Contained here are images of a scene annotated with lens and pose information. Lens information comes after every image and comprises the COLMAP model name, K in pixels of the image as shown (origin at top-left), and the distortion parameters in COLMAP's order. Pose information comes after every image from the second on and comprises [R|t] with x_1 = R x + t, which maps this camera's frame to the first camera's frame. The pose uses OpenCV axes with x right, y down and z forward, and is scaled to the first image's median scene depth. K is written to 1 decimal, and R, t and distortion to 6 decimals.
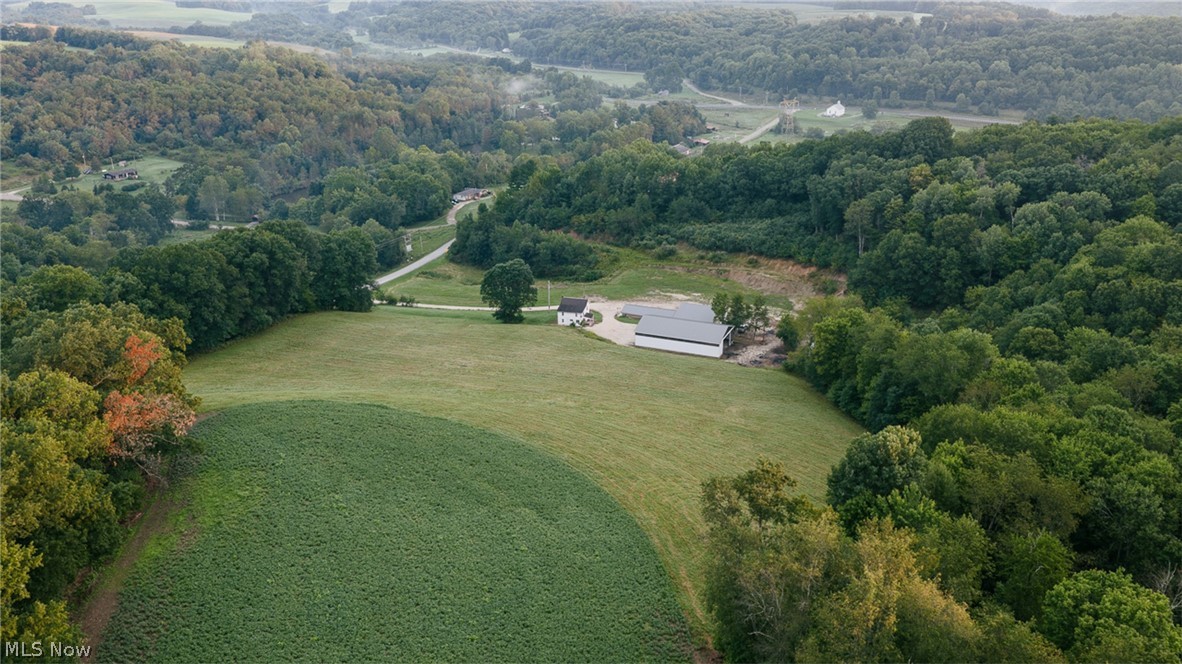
lens RADIAL K [[975.3, 0, 595.0], [0, 975.3, 339.1], [0, 0, 1]] dist [0.028388, -0.057384]
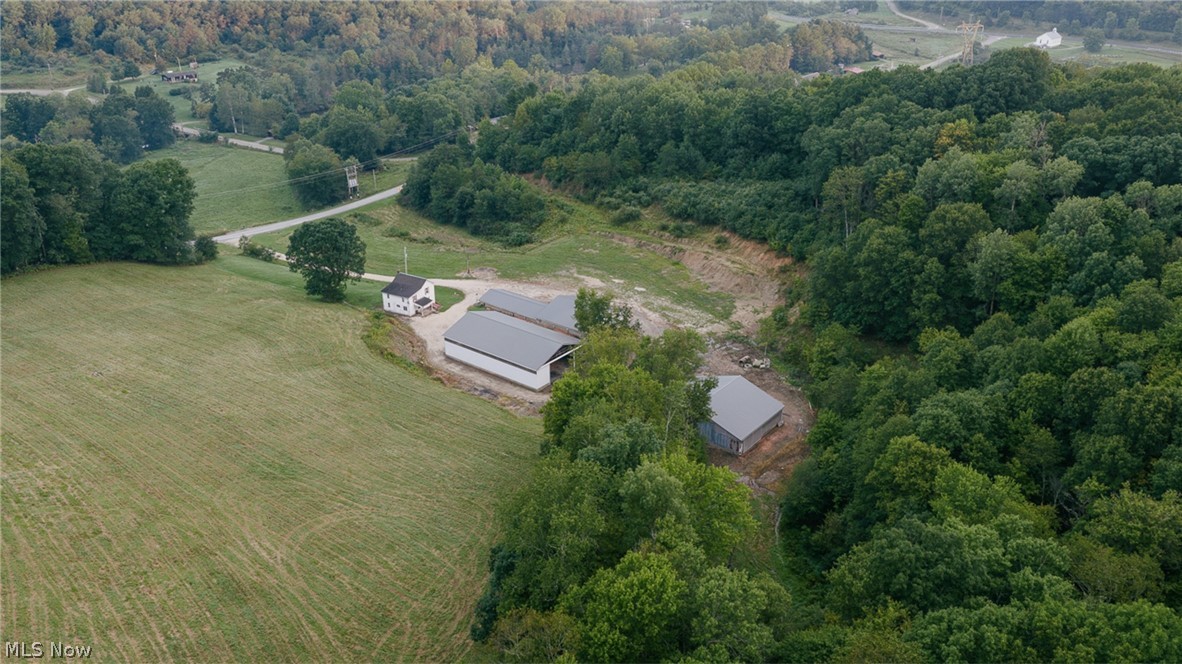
lens RADIAL K [[975.3, 0, 595.0], [0, 975.3, 339.1], [0, 0, 1]] dist [0.028388, -0.057384]
pose [[0.965068, 0.112722, -0.236511, 0.233823], [-0.093952, 0.991571, 0.089221, -0.058425], [0.244574, -0.063884, 0.967524, 0.251887]]
